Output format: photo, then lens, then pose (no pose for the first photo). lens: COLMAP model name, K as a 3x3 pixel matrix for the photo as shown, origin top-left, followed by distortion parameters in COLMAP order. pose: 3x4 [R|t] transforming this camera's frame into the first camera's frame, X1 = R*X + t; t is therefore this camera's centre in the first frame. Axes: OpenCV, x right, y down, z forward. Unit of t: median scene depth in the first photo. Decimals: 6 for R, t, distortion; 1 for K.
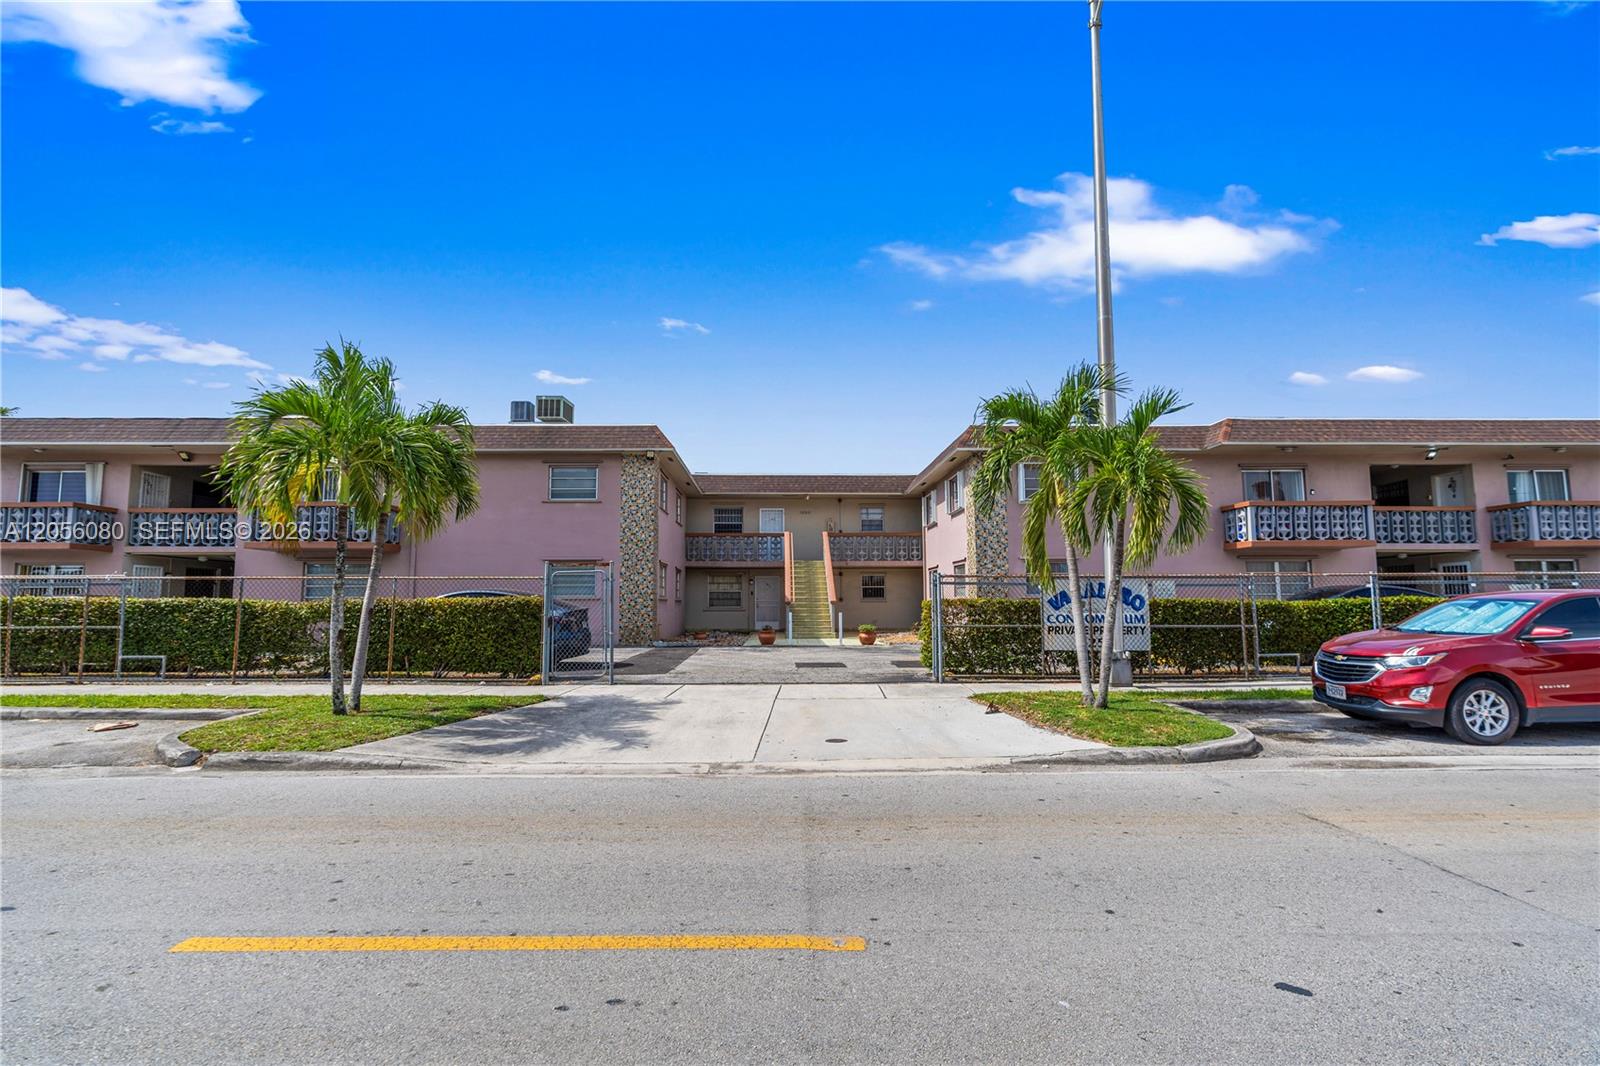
lens RADIAL K [[719.4, 0, 800.0], [0, 719.4, 533.0], [0, 0, 1]] dist [-0.002971, 0.000008]
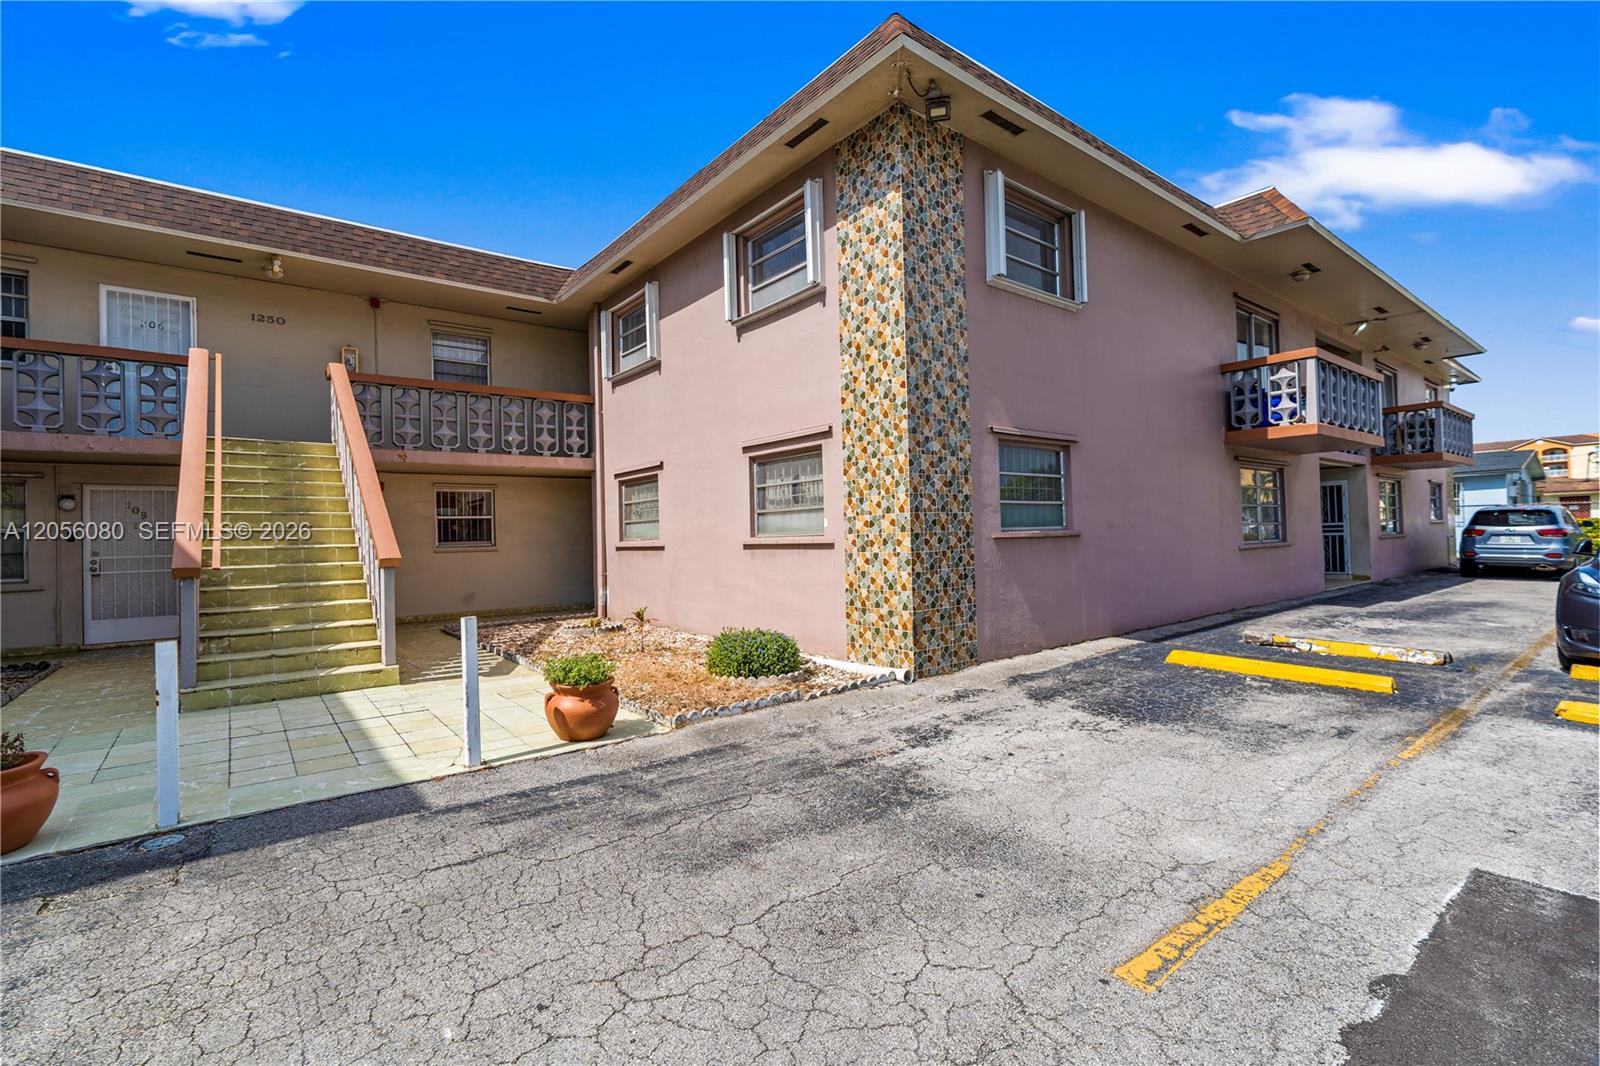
lens RADIAL K [[719.4, 0, 800.0], [0, 719.4, 533.0], [0, 0, 1]] dist [-0.002971, 0.000008]
pose [[0.800310, -0.012491, 0.599457, 0.003308], [-0.038029, 0.996713, 0.071539, 0.048691], [-0.598380, -0.080051, 0.797204, 0.567980]]
